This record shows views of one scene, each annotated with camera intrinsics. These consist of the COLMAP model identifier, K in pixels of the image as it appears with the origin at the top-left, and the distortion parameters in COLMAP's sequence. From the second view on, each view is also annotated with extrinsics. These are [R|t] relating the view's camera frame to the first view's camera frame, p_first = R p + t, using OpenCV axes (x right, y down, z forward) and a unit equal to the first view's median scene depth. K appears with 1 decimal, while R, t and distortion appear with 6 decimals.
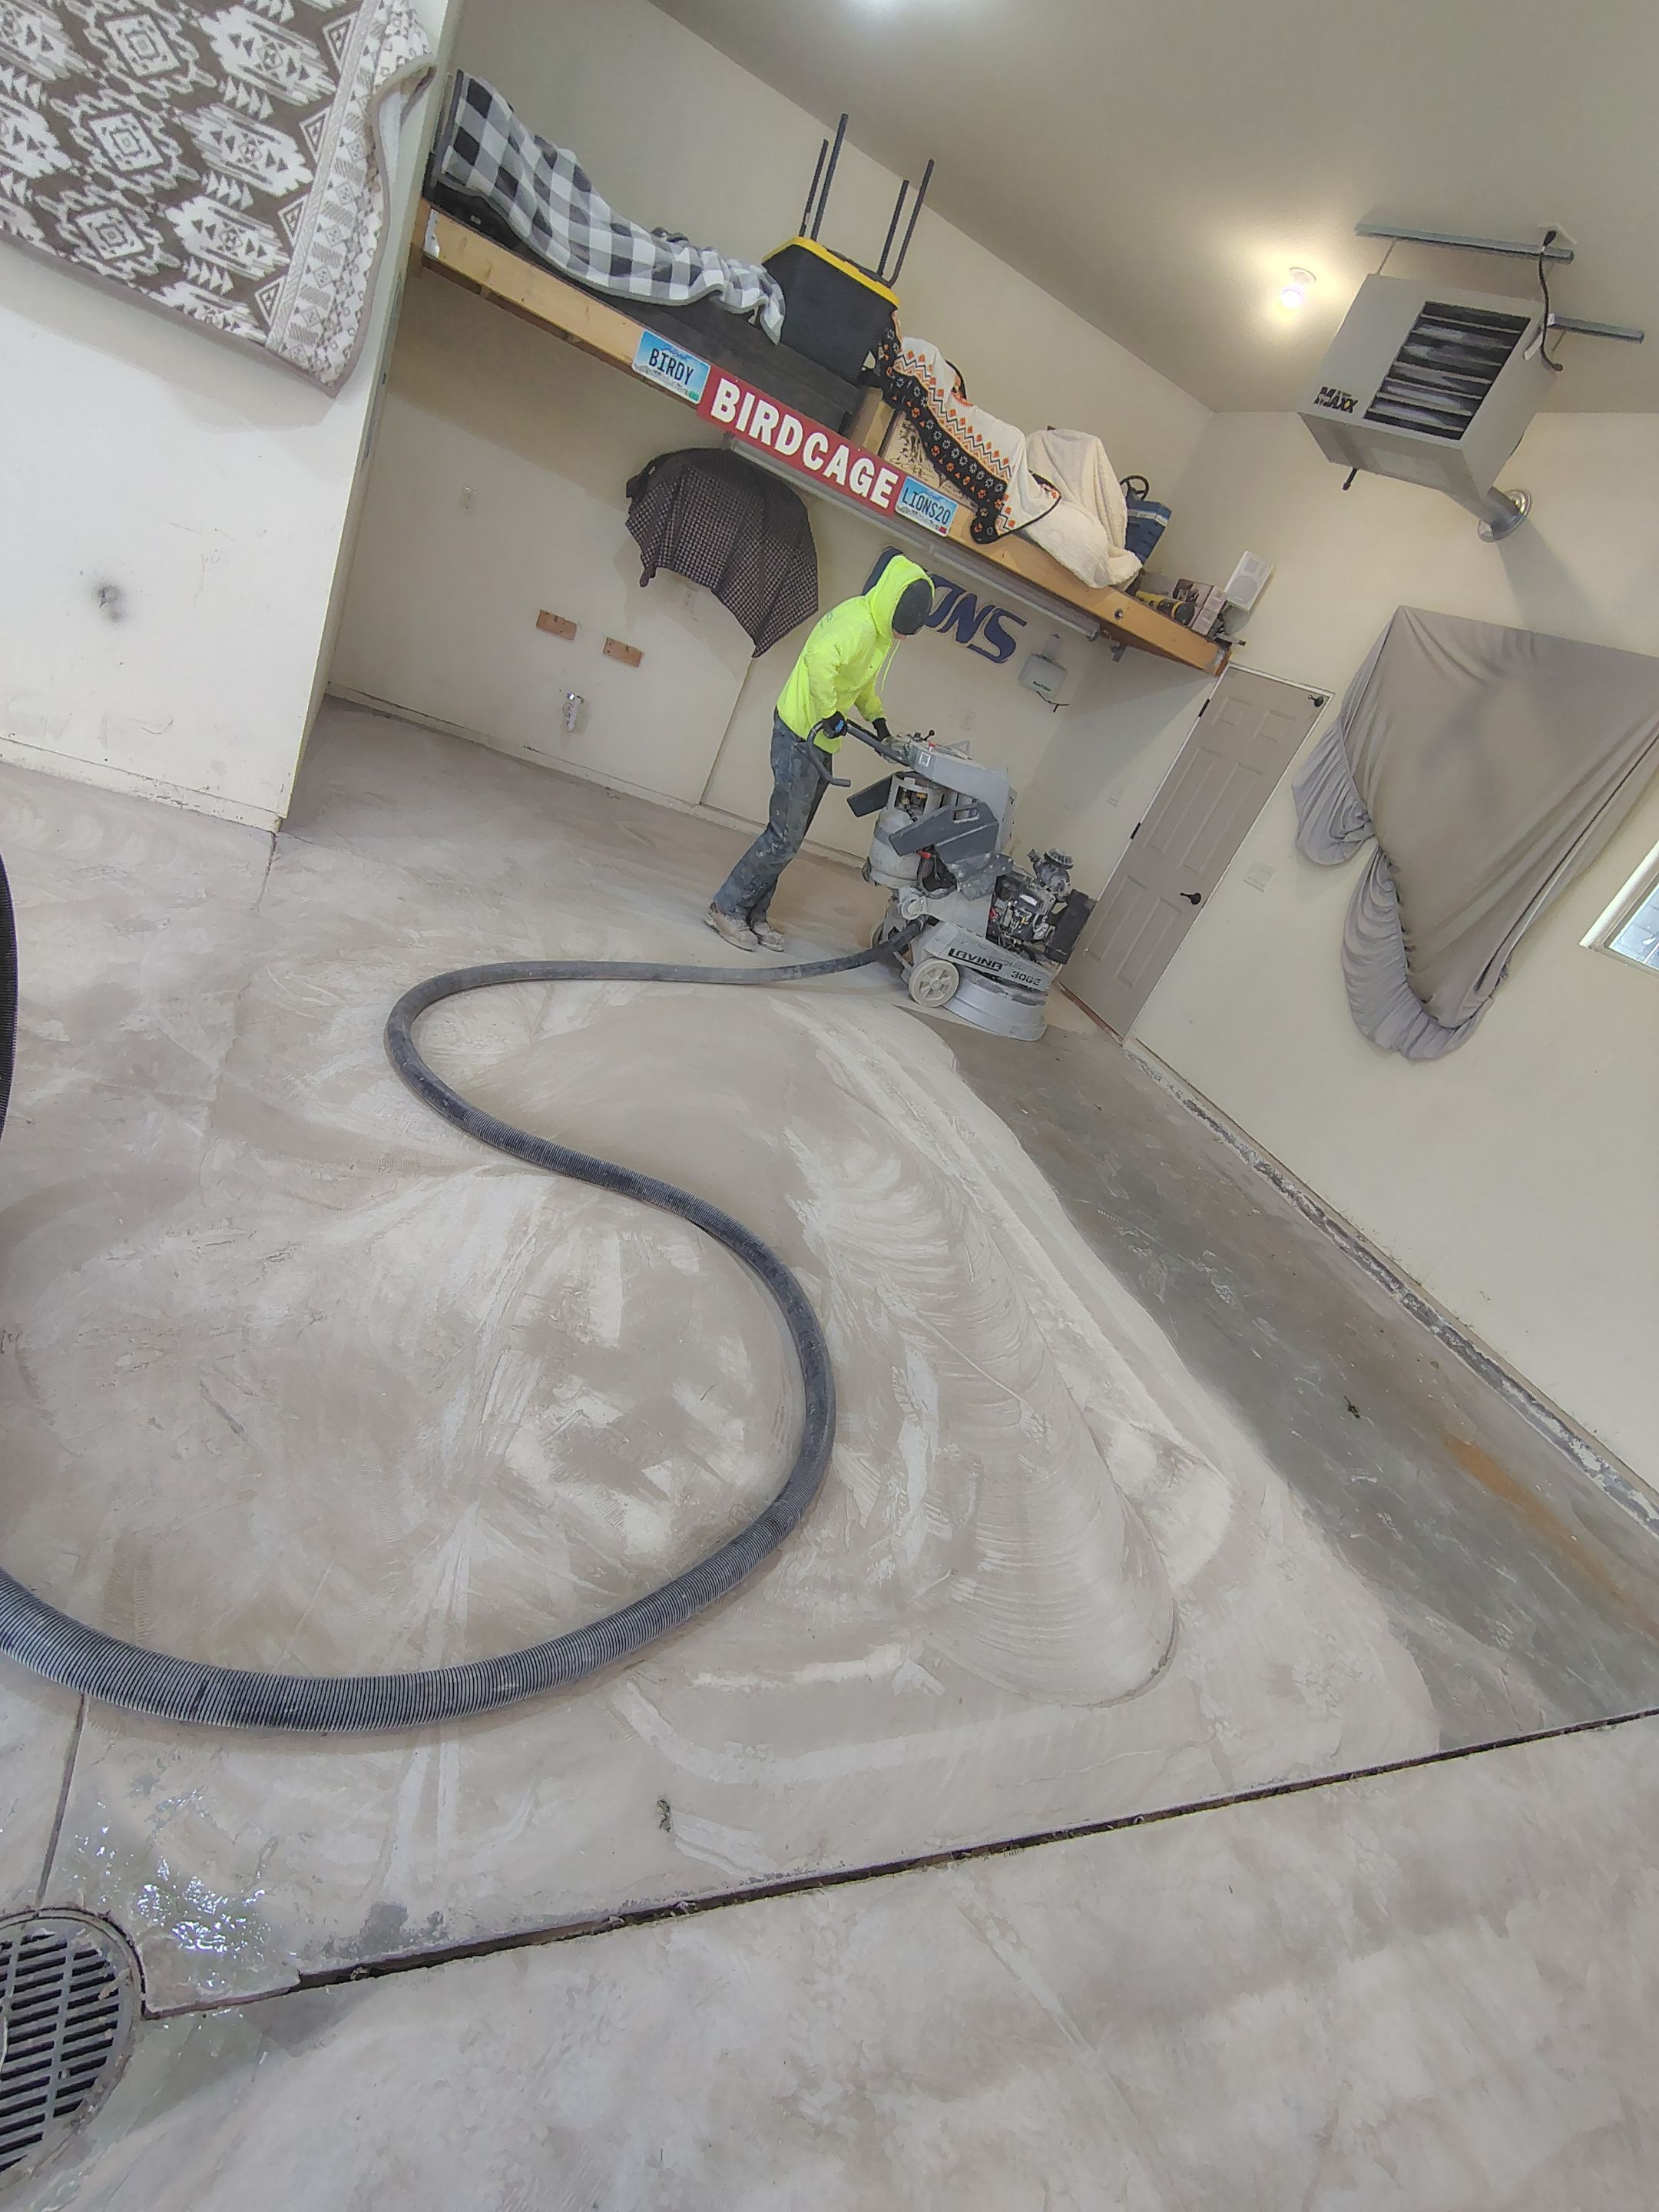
lens RADIAL K [[1012.1, 0, 822.3], [0, 1012.1, 1103.5], [0, 0, 1]] dist [-0.027633, 0.008793]
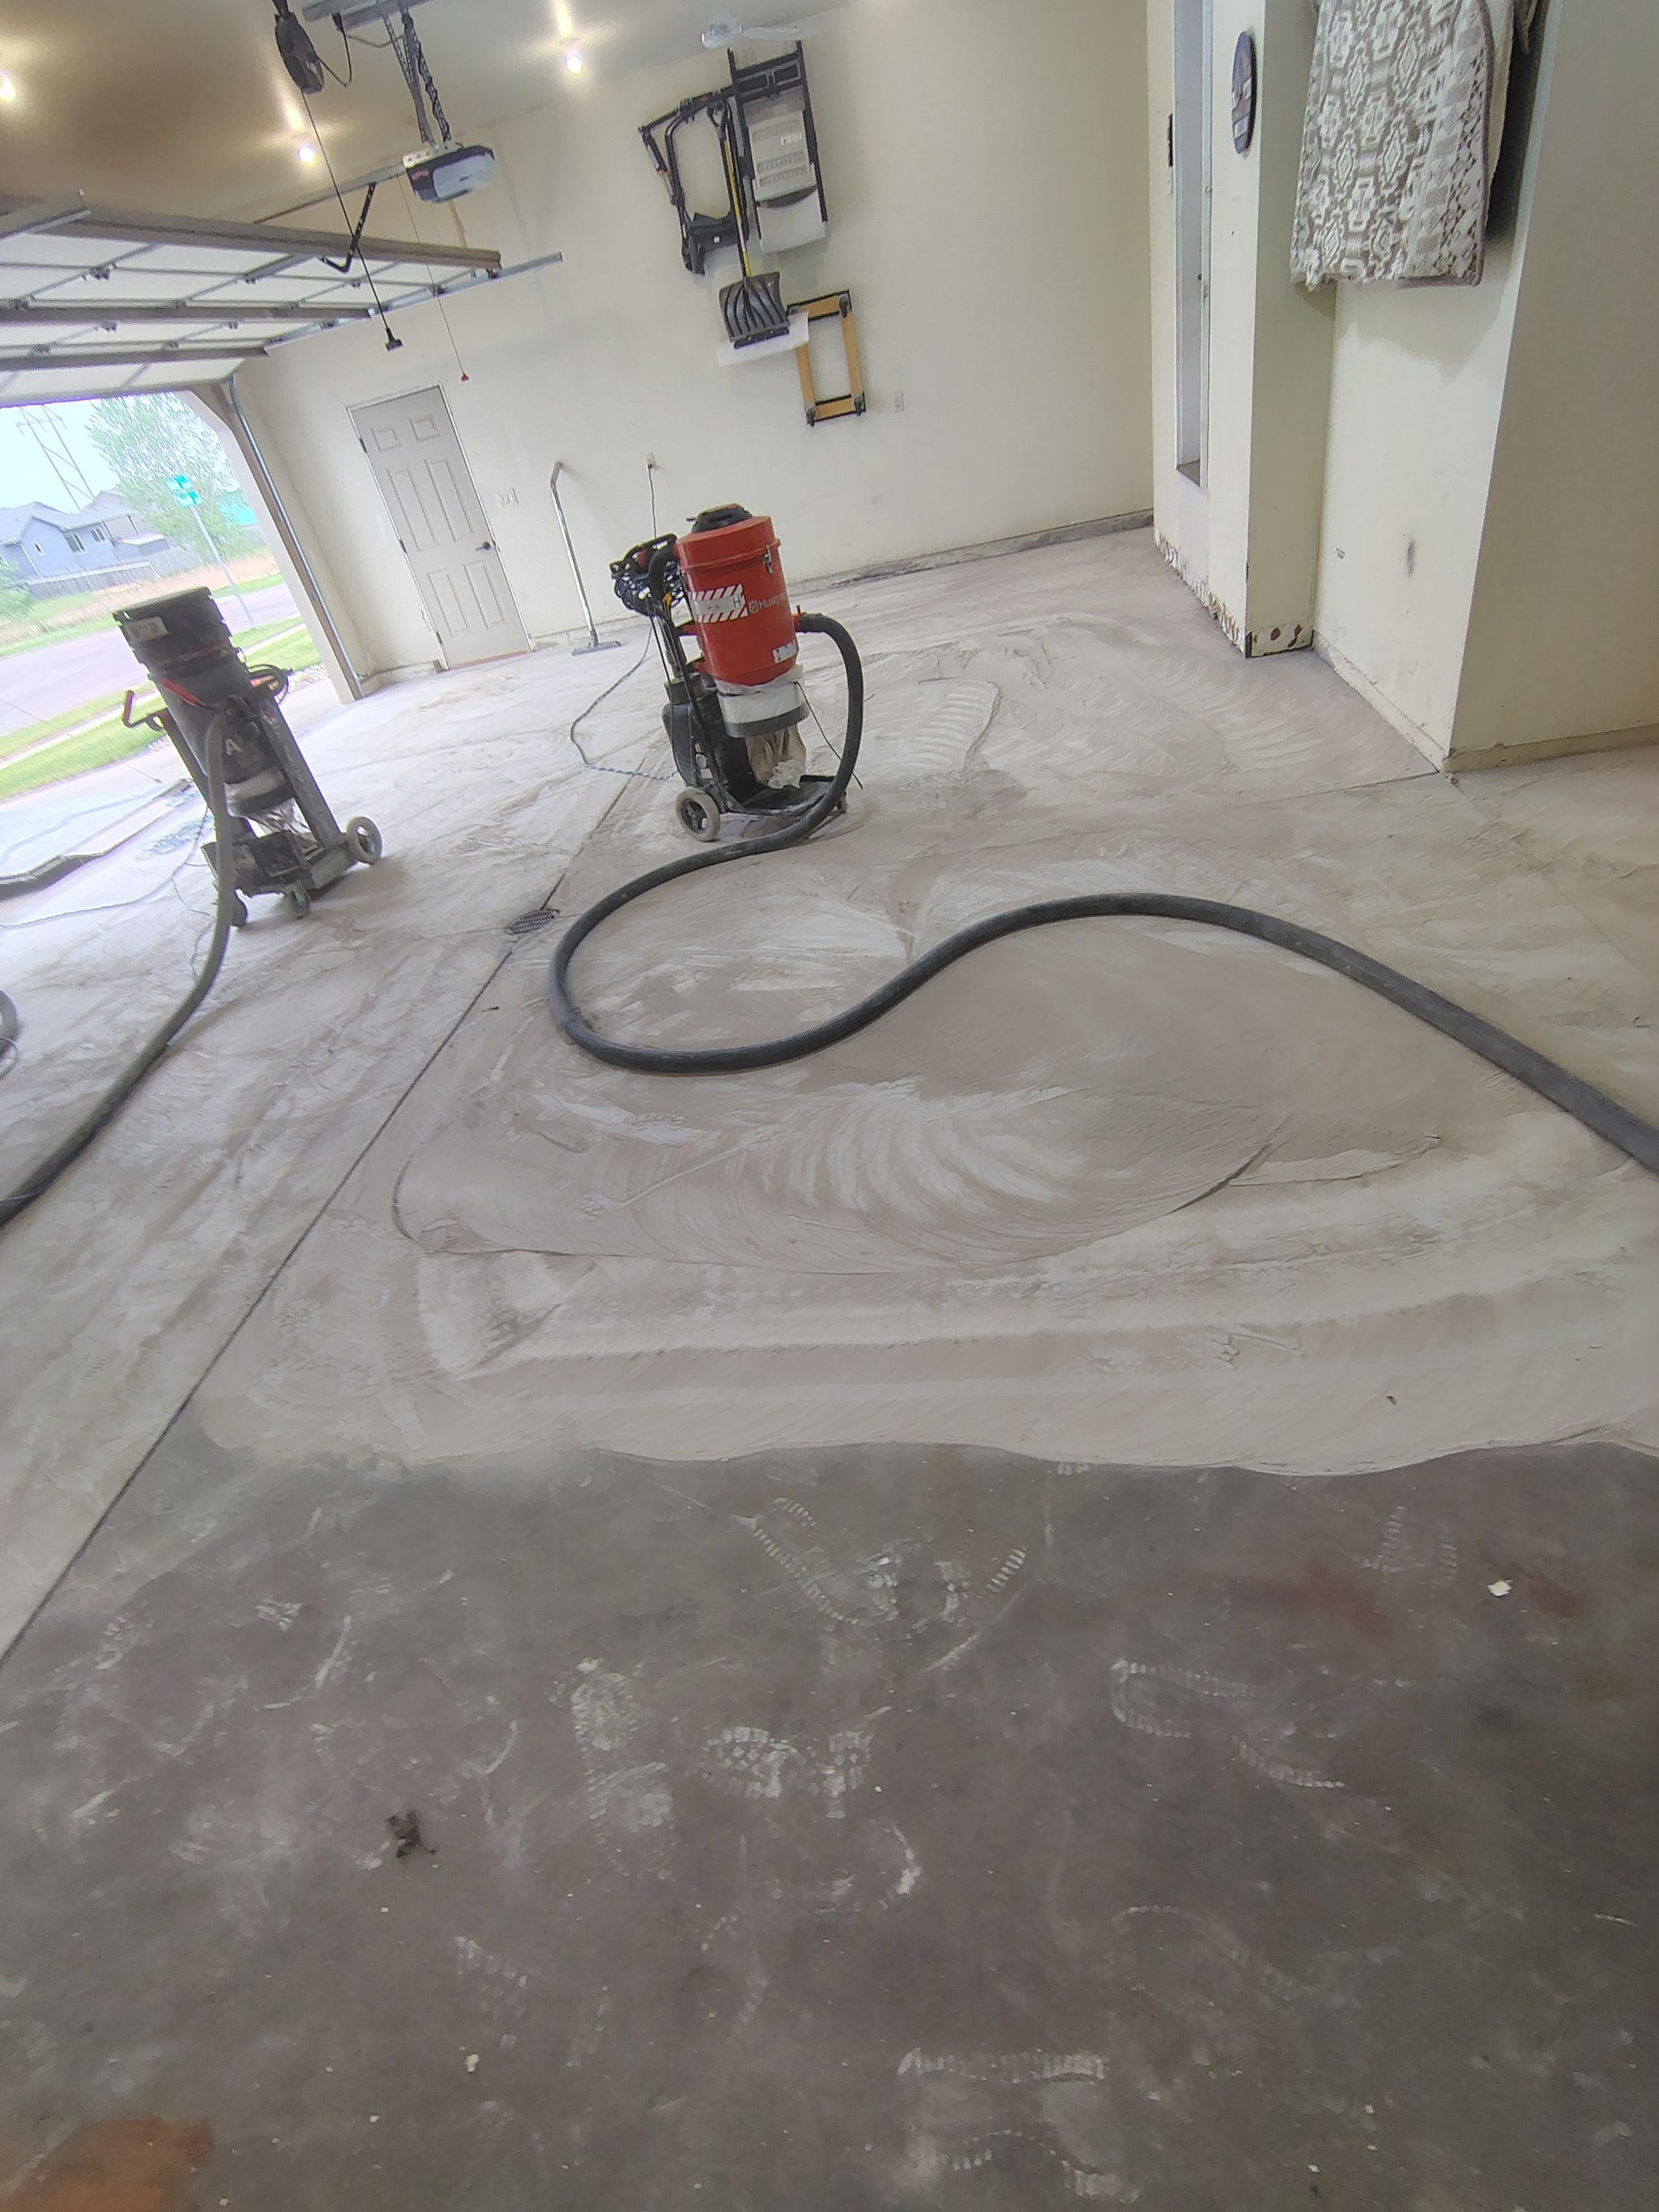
lens RADIAL K [[1012.1, 0, 822.3], [0, 1012.1, 1103.5], [0, 0, 1]] dist [-0.027633, 0.008793]
pose [[-0.469390, 0.260296, -0.843753, 1.071870], [-0.370747, 0.809152, 0.455873, -0.377855], [0.801386, 0.526801, -0.283304, 1.593375]]
